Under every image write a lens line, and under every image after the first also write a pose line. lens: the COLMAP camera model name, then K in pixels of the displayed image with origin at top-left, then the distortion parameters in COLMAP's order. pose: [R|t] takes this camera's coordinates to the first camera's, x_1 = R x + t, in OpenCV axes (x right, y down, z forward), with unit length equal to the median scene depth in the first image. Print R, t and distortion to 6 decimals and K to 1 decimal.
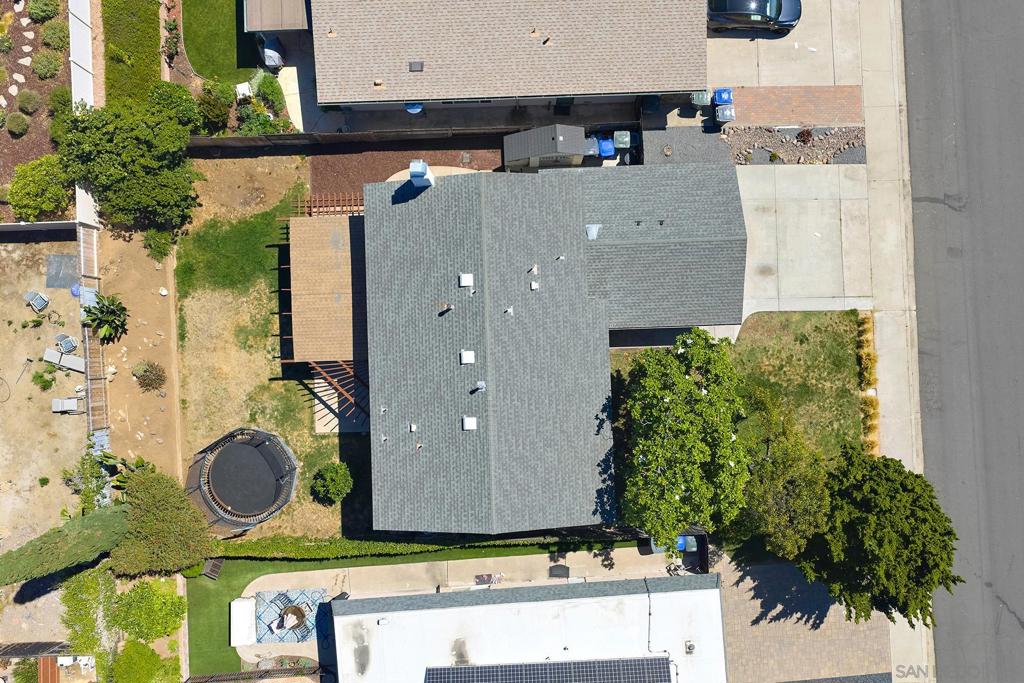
lens RADIAL K [[845.9, 0, 518.9], [0, 845.9, 337.9], [0, 0, 1]] dist [0.010247, -0.013935]
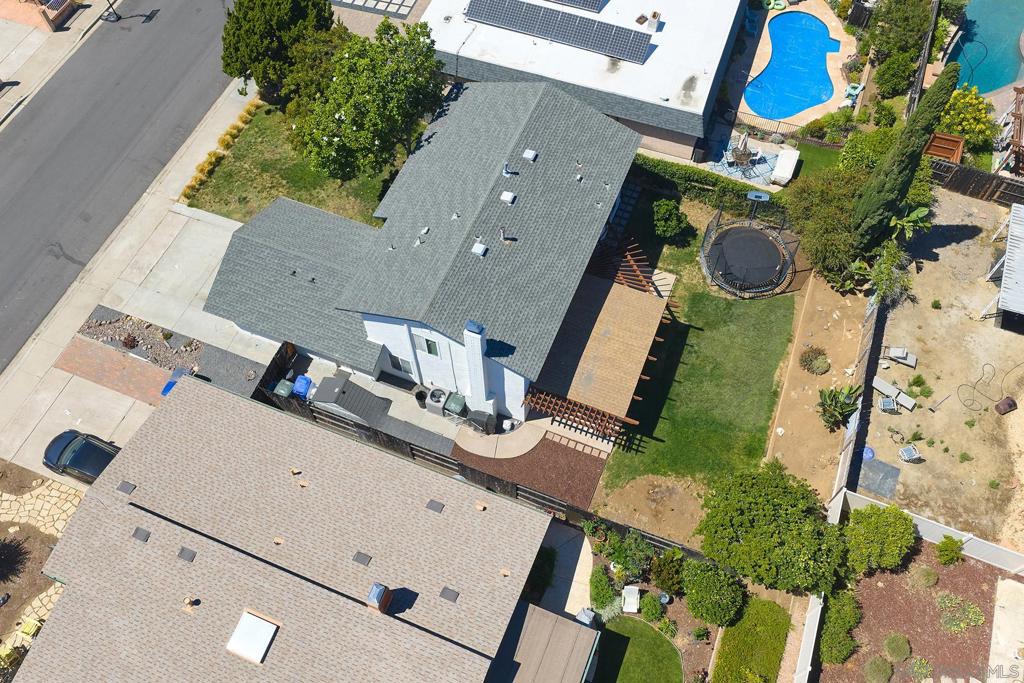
lens RADIAL K [[845.9, 0, 518.9], [0, 845.9, 337.9], [0, 0, 1]] dist [0.010247, -0.013935]
pose [[-0.914877, -0.342524, 0.213725, -0.313736], [0.403718, -0.780884, 0.476688, -0.539535], [0.003617, 0.522395, 0.852696, 0.127804]]
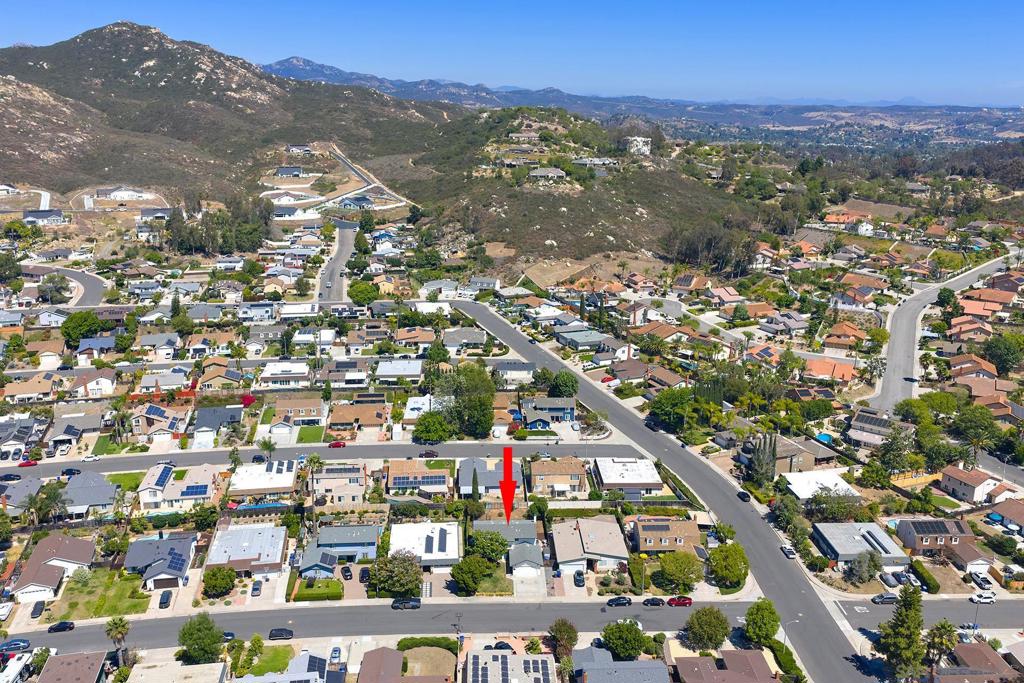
lens RADIAL K [[845.9, 0, 518.9], [0, 845.9, 337.9], [0, 0, 1]] dist [0.010247, -0.013935]
pose [[0.008417, 0.266509, -0.963796, 4.328502], [-0.999833, 0.017907, -0.003780, -0.068423], [0.016251, 0.963666, 0.266615, -1.469307]]
